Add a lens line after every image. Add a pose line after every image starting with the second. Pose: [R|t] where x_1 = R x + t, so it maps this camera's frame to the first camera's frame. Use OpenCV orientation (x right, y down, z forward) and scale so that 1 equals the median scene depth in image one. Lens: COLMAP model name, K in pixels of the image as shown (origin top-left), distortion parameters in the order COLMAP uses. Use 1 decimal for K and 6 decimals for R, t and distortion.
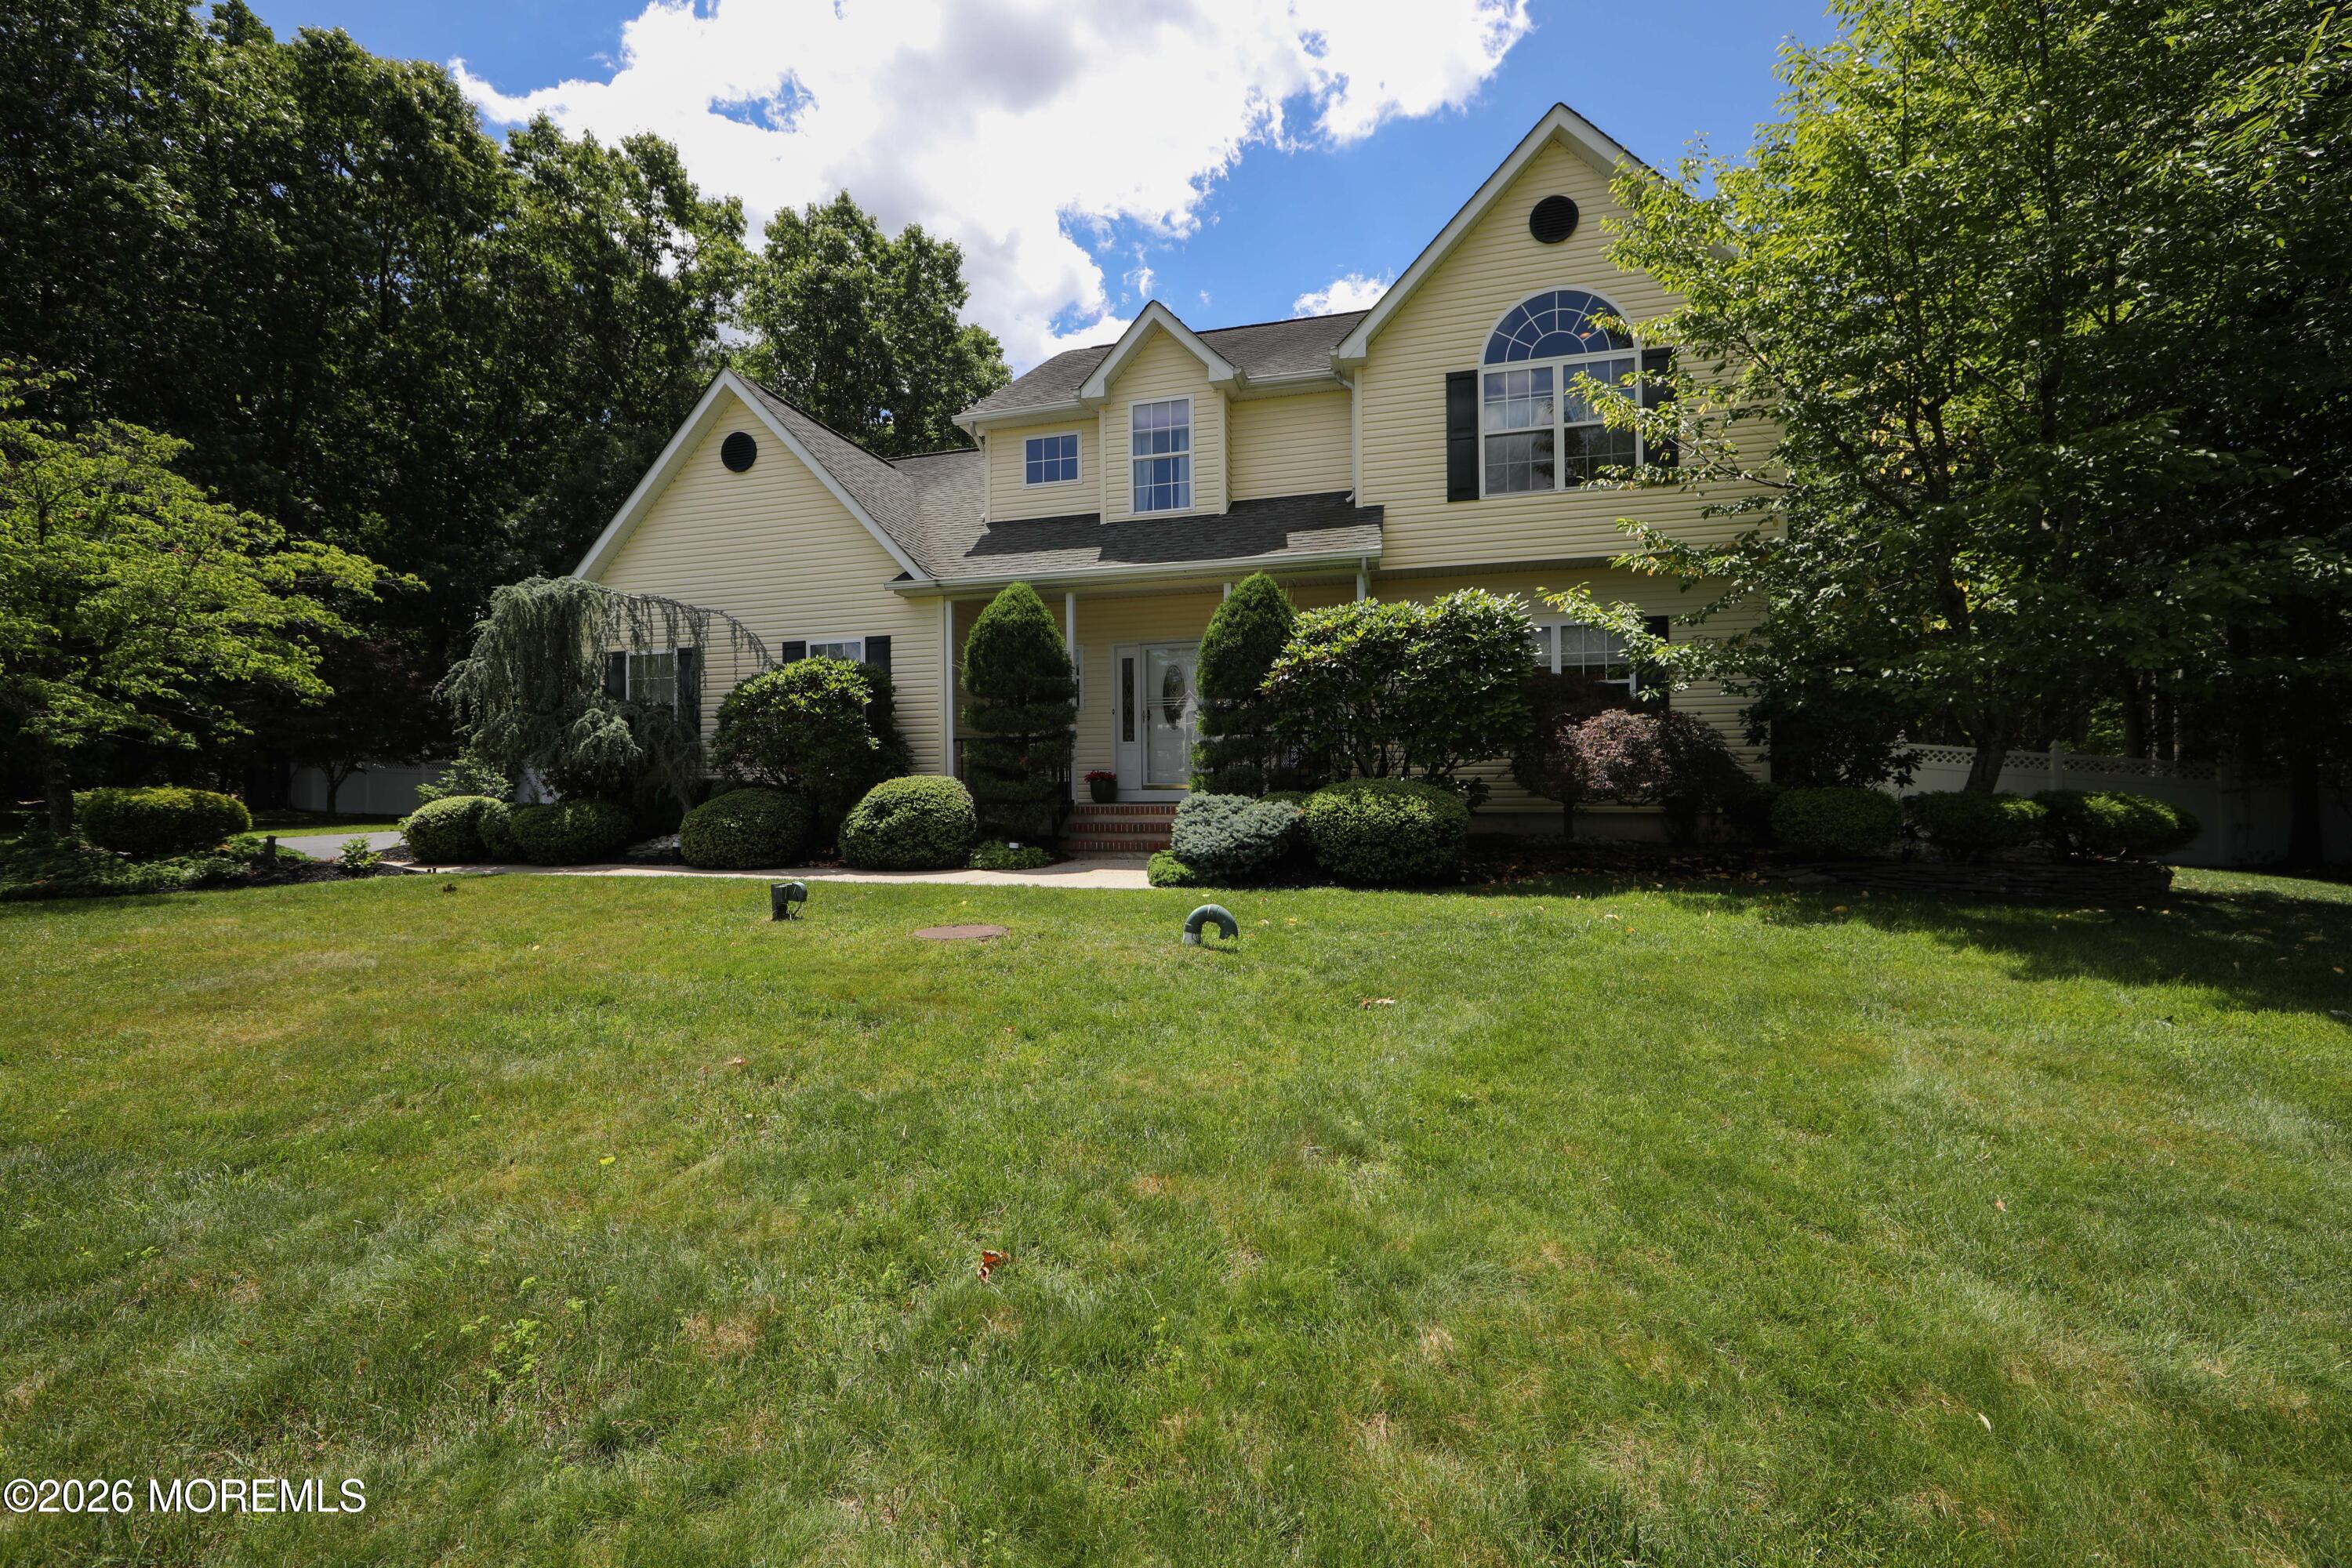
lens RADIAL K [[925.9, 0, 1177.6], [0, 925.9, 785.6], [0, 0, 1]] dist [-0.007444, 0.001304]
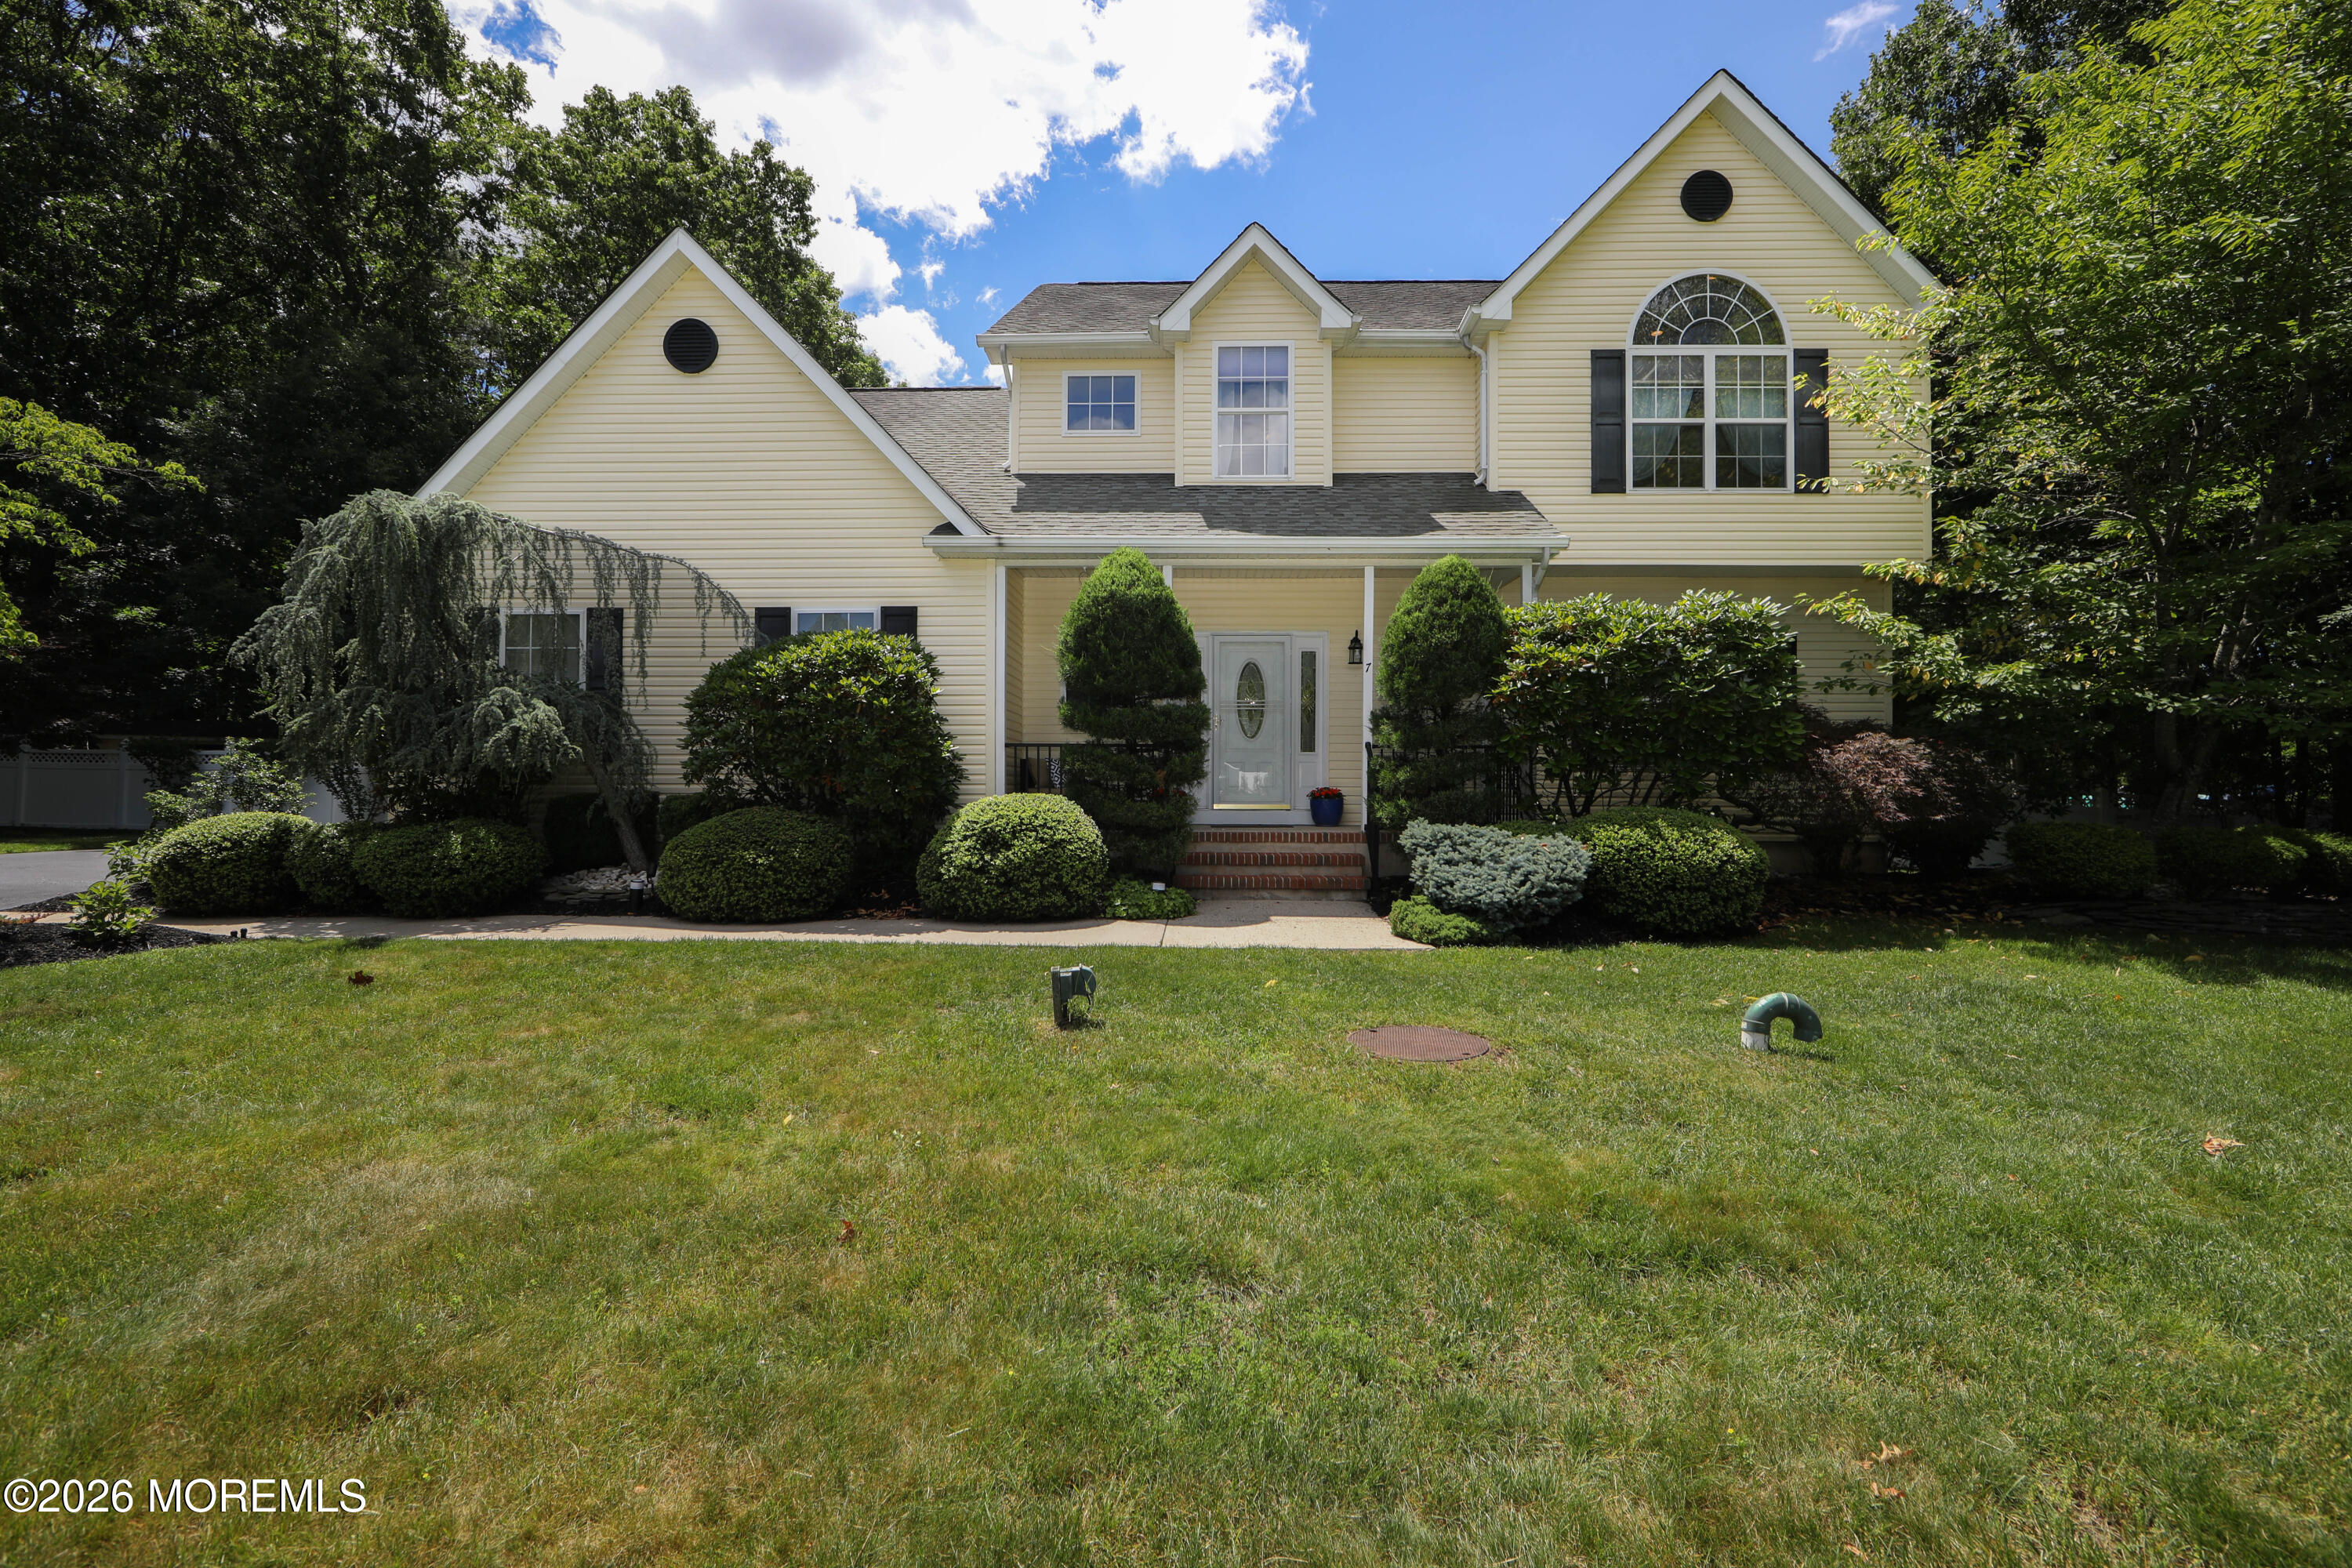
lens RADIAL K [[925.9, 0, 1169.7], [0, 925.9, 796.8], [0, 0, 1]] dist [-0.007444, 0.001304]
pose [[0.972585, 0.011982, 0.232238, -0.310615], [-0.012971, 0.999912, 0.002733, -0.010577], [-0.232185, -0.005670, 0.972655, 0.223875]]
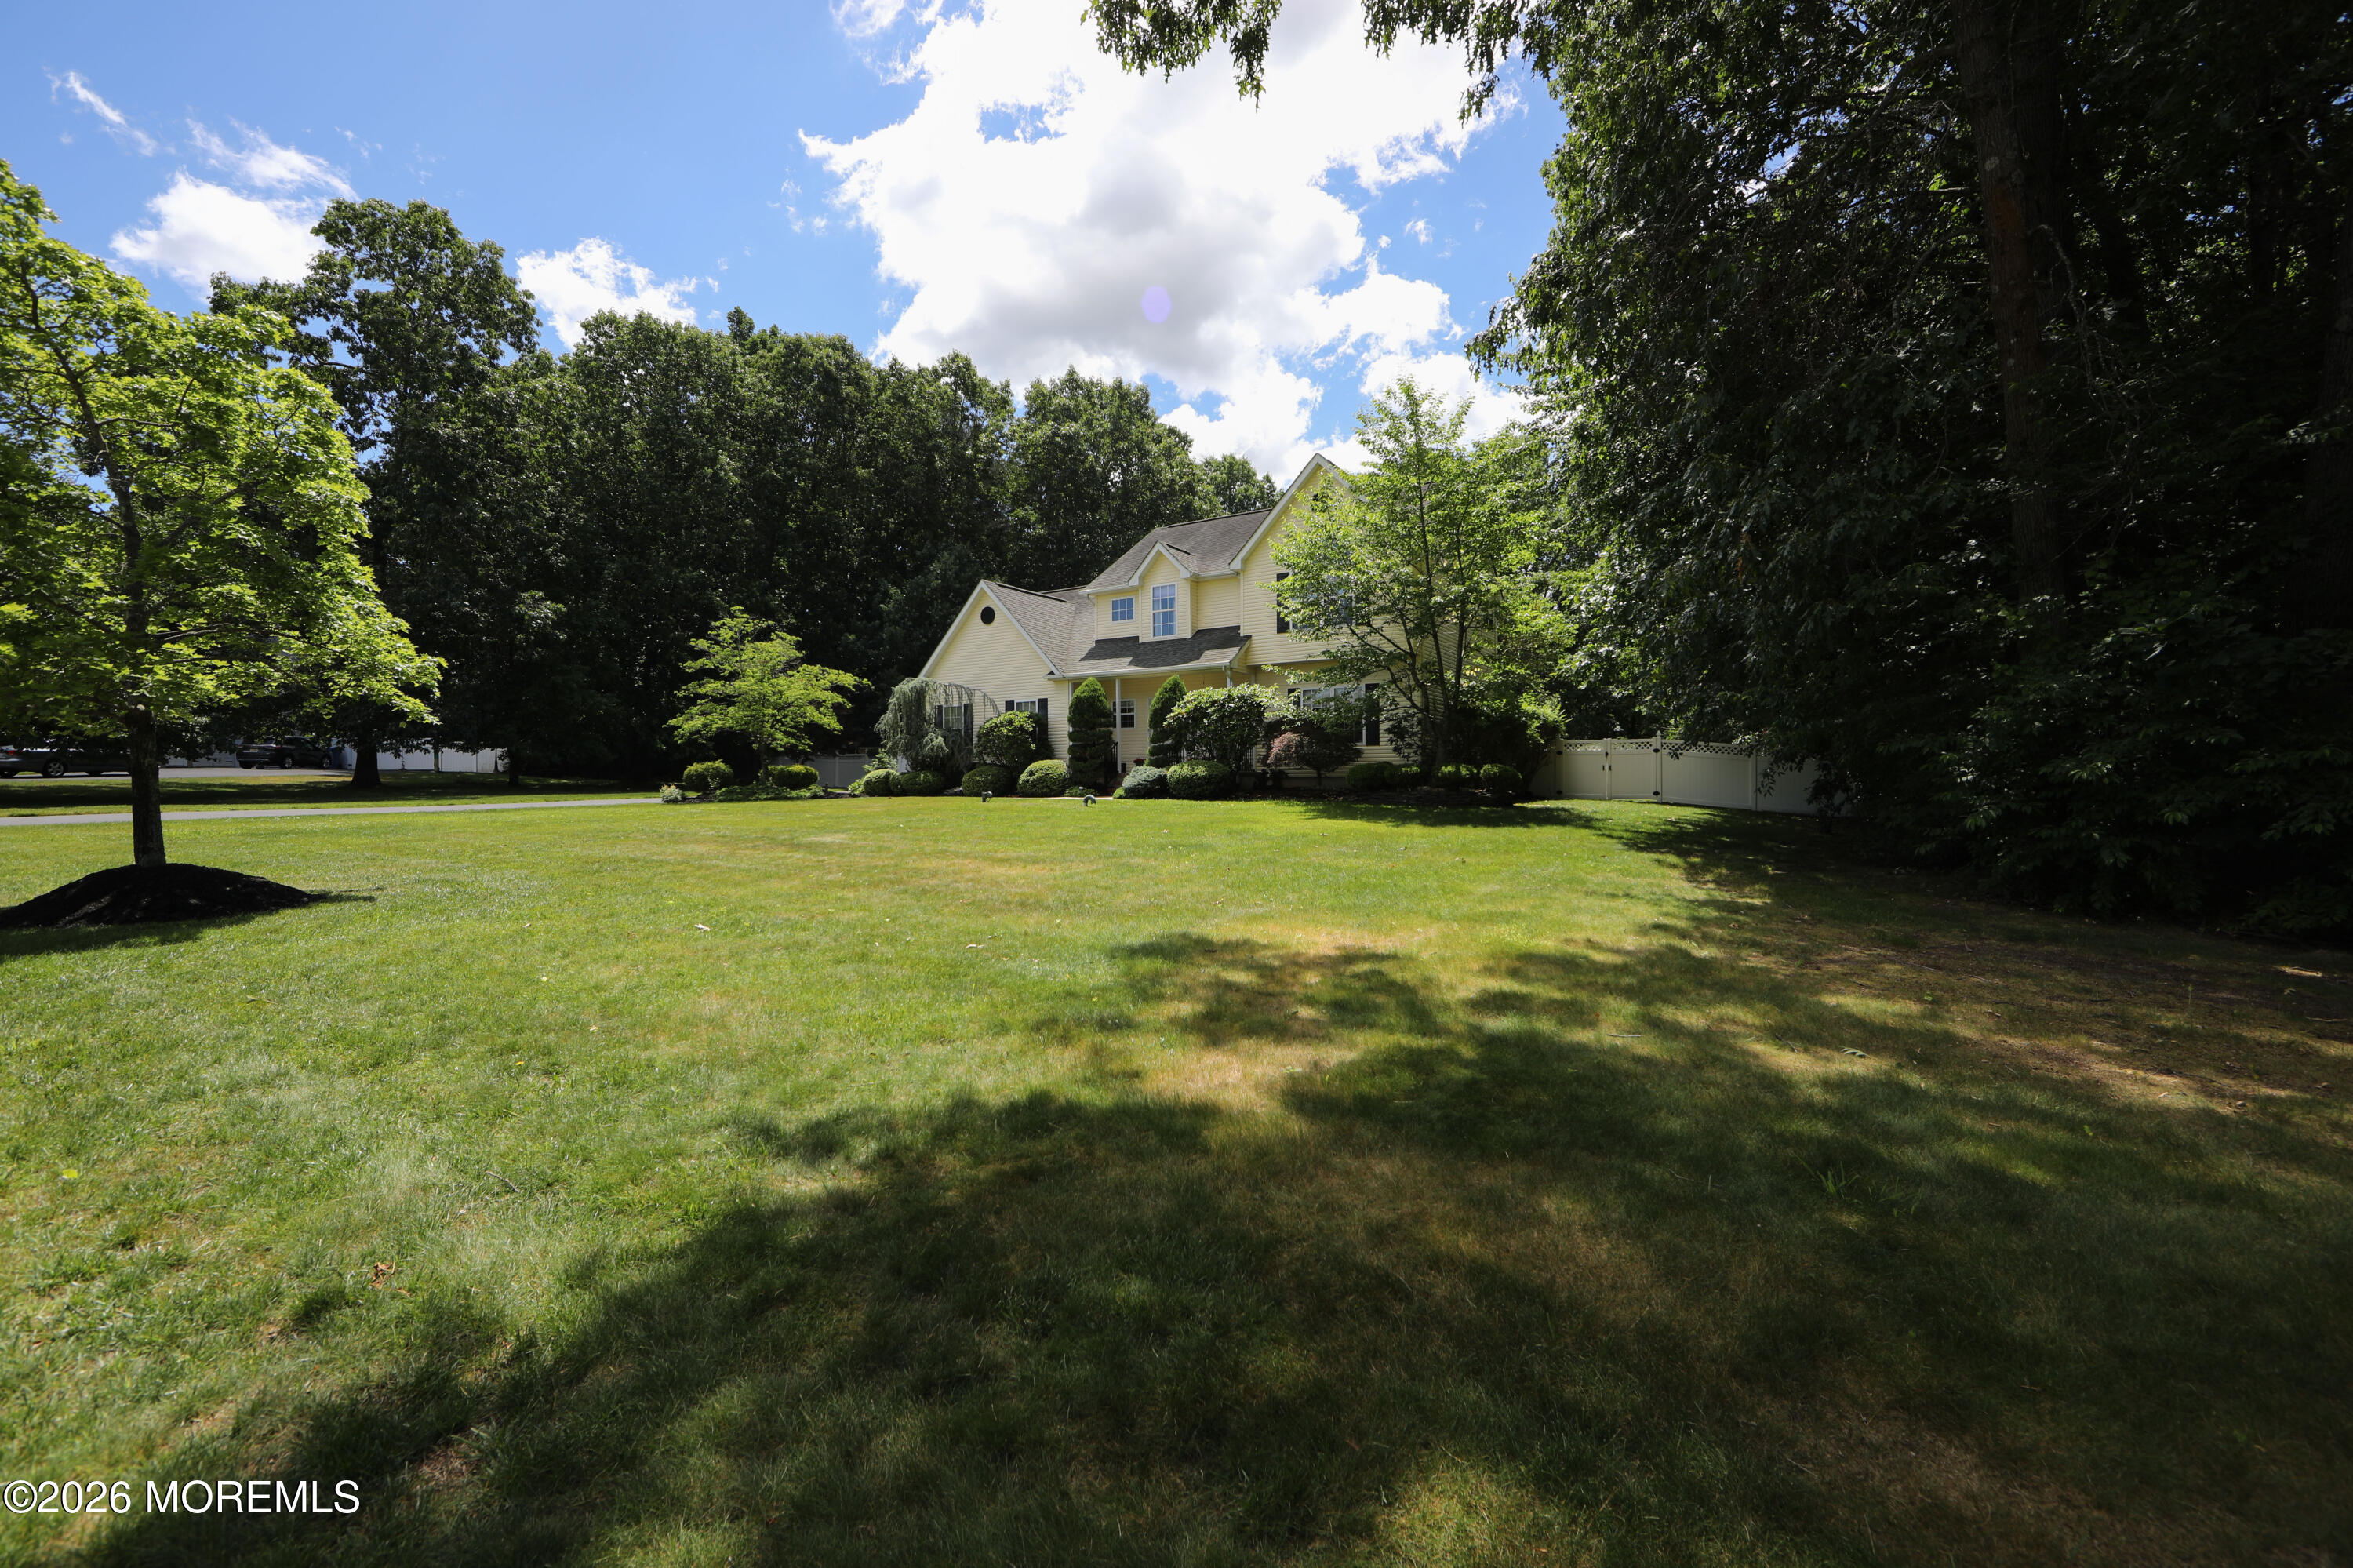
lens RADIAL K [[926.4, 0, 1189.6], [0, 926.4, 779.2], [0, 0, 1]] dist [-0.007444, 0.001304]
pose [[0.960911, 0.002324, -0.276846, 0.707692], [-0.000435, 0.999976, 0.006885, 0.021357], [0.276855, -0.006496, 0.960890, -1.171413]]
